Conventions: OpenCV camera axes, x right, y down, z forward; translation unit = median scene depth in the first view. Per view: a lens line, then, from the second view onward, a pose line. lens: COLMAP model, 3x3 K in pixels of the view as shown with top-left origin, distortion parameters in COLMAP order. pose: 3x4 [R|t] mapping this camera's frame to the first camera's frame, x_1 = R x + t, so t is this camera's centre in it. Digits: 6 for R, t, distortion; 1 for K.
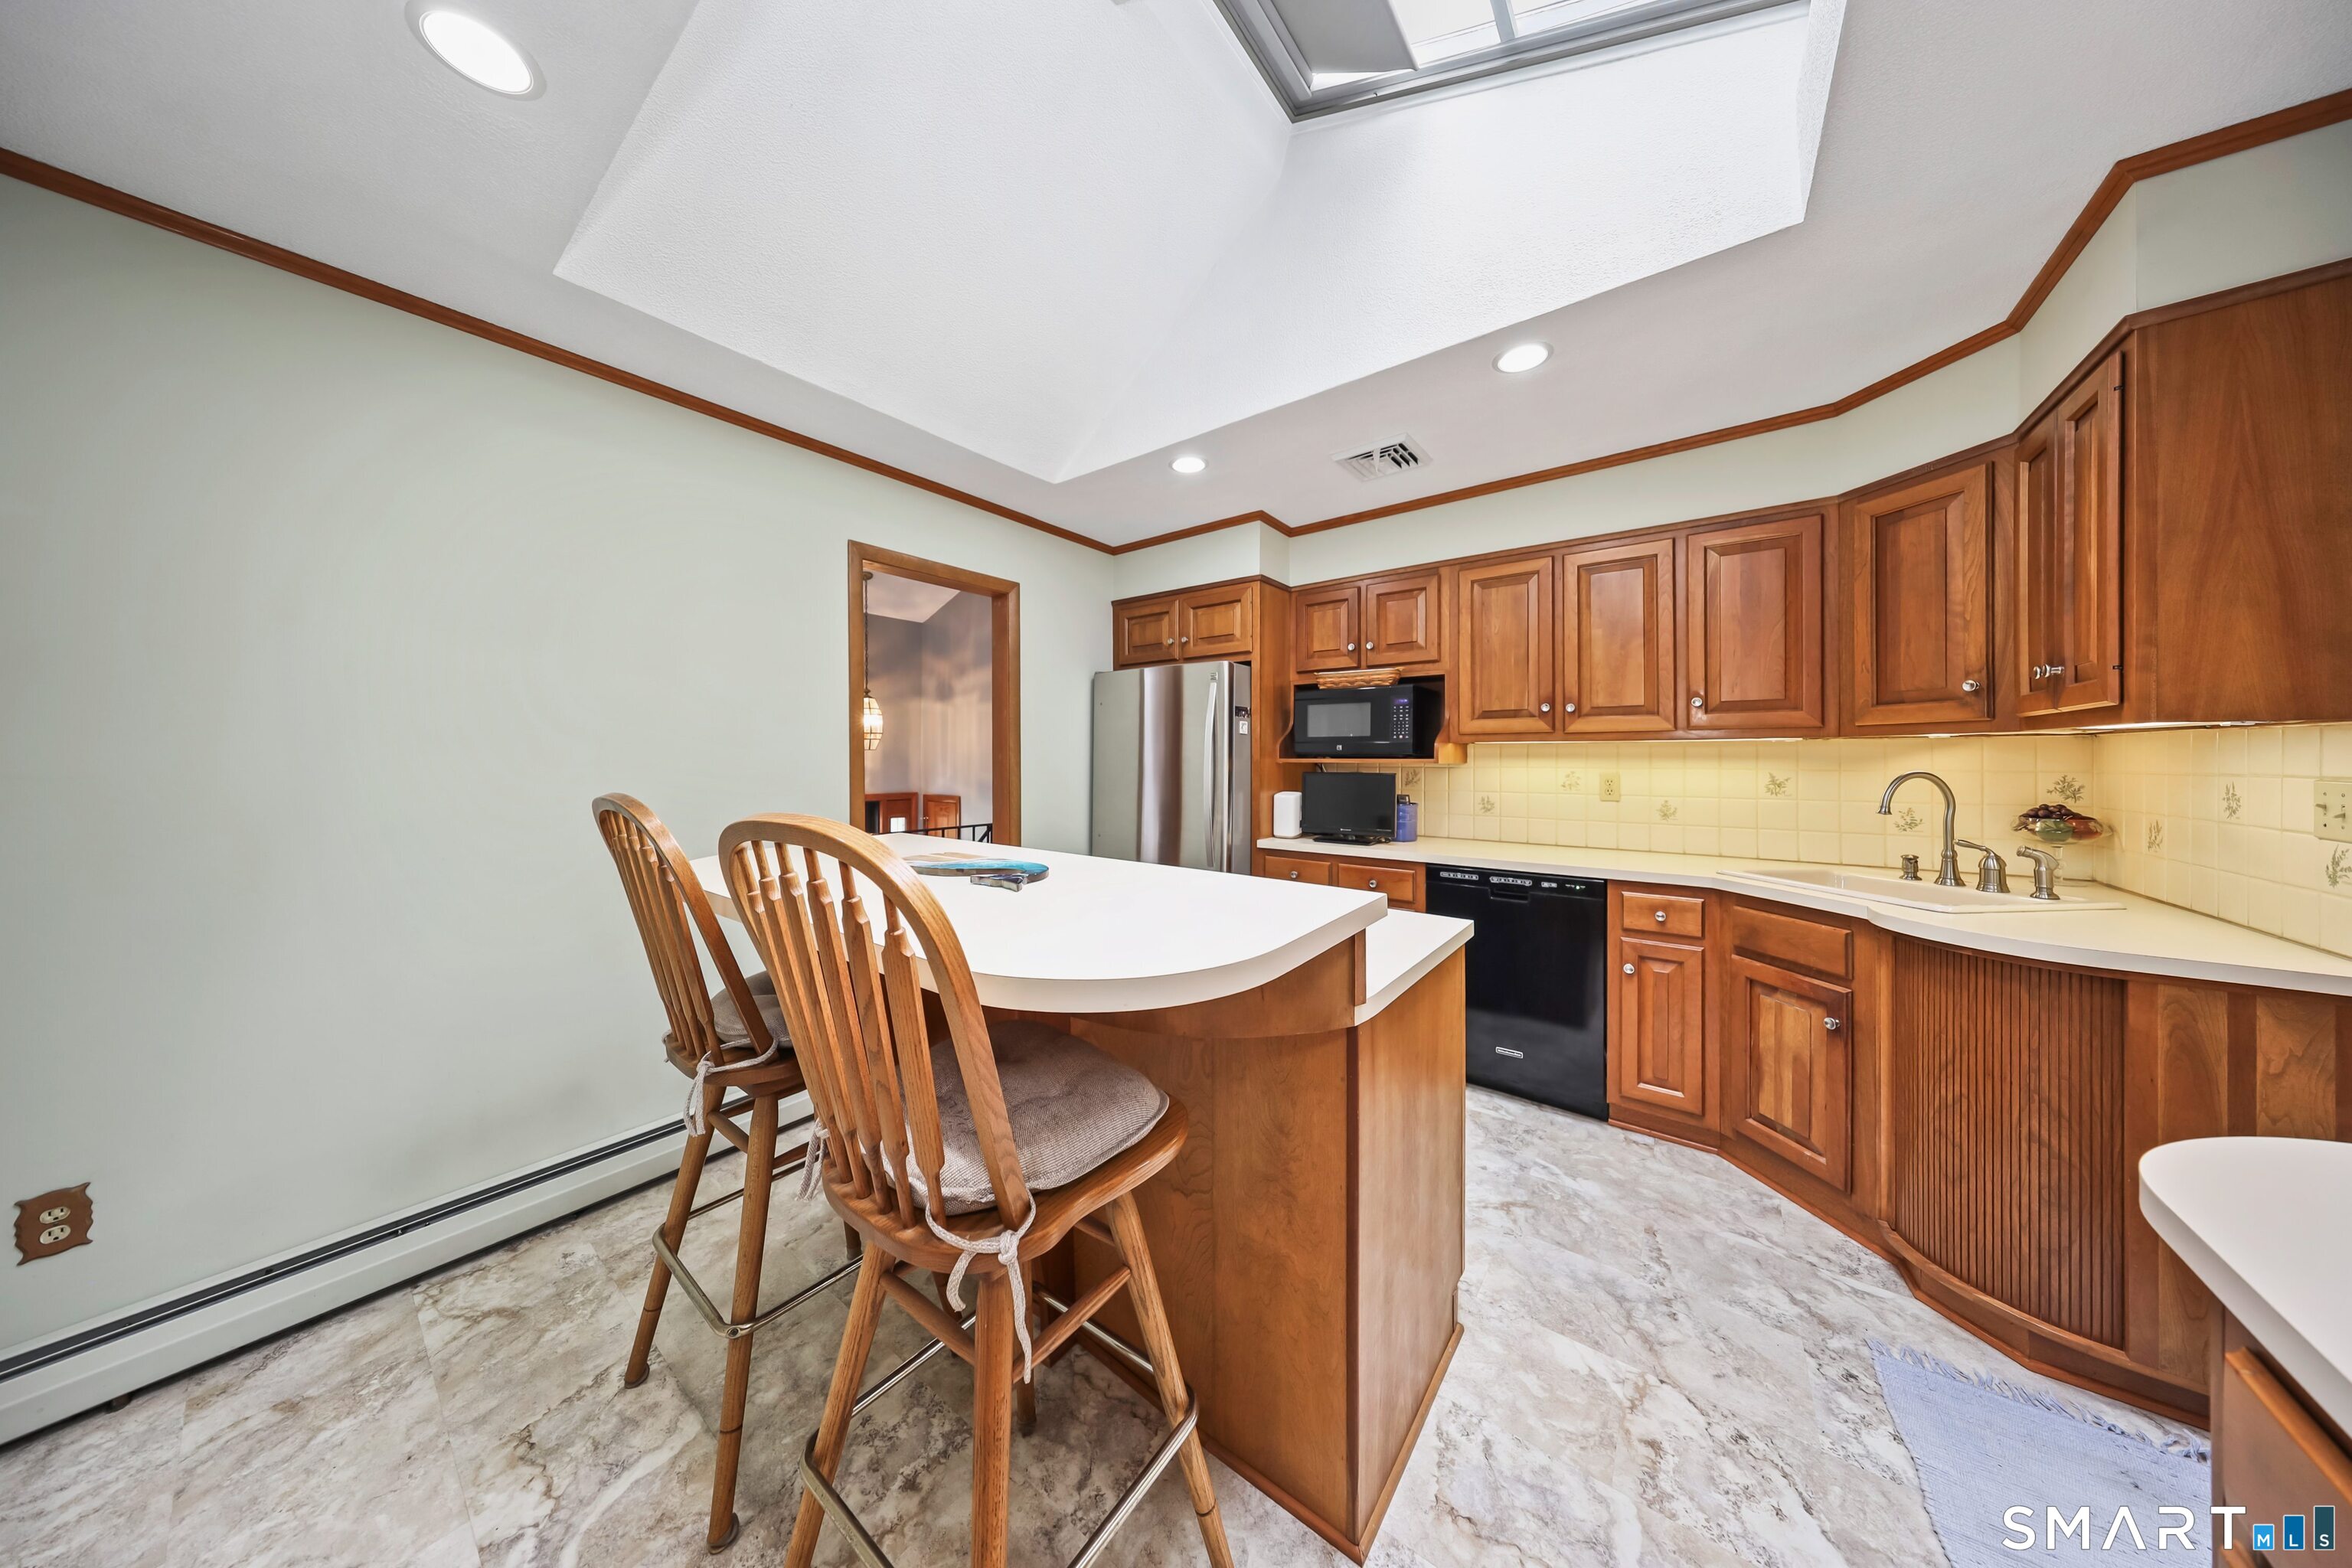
lens RADIAL K [[694.1, 0, 1173.2], [0, 694.1, 764.2], [0, 0, 1]] dist [0.000881, 0.000057]
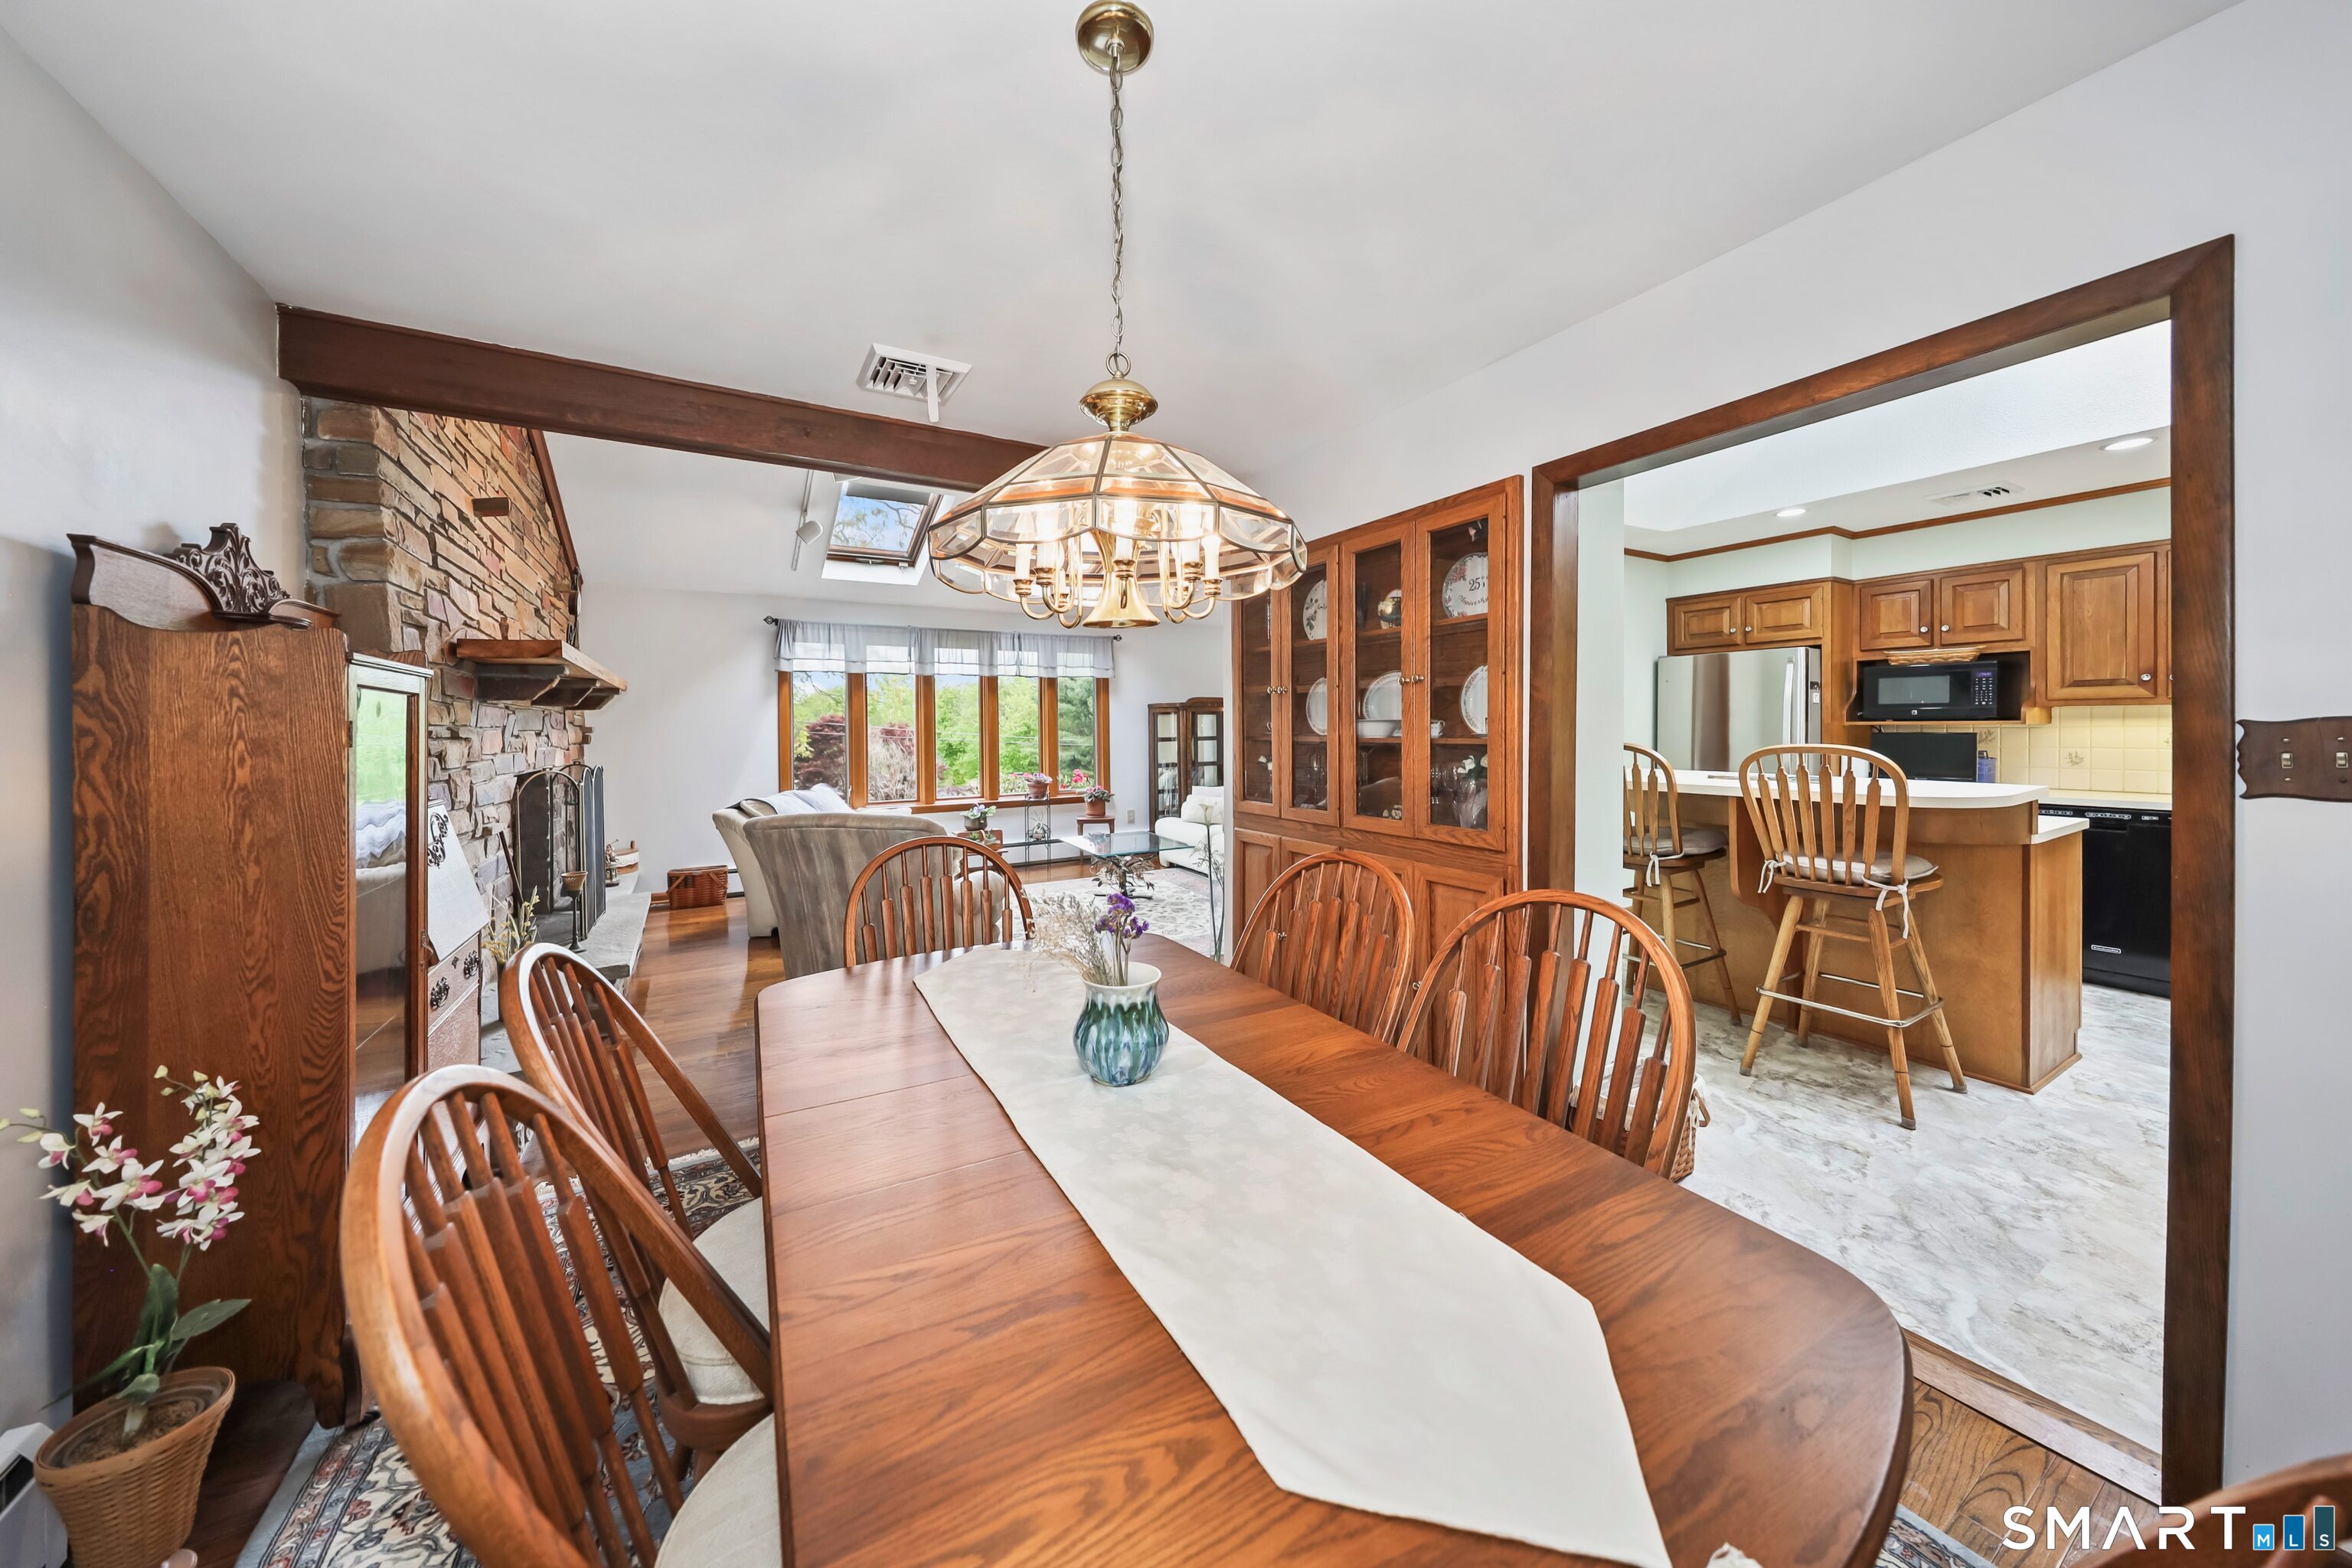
lens RADIAL K [[796.1, 0, 1164.0], [0, 796.1, 741.8], [0, 0, 1]] dist [0.001298, 0.000102]
pose [[0.925323, -0.006050, -0.379131, -0.633831], [0.012486, 0.999817, 0.014521, -0.011410], [0.378974, -0.018170, 0.925229, -1.140238]]
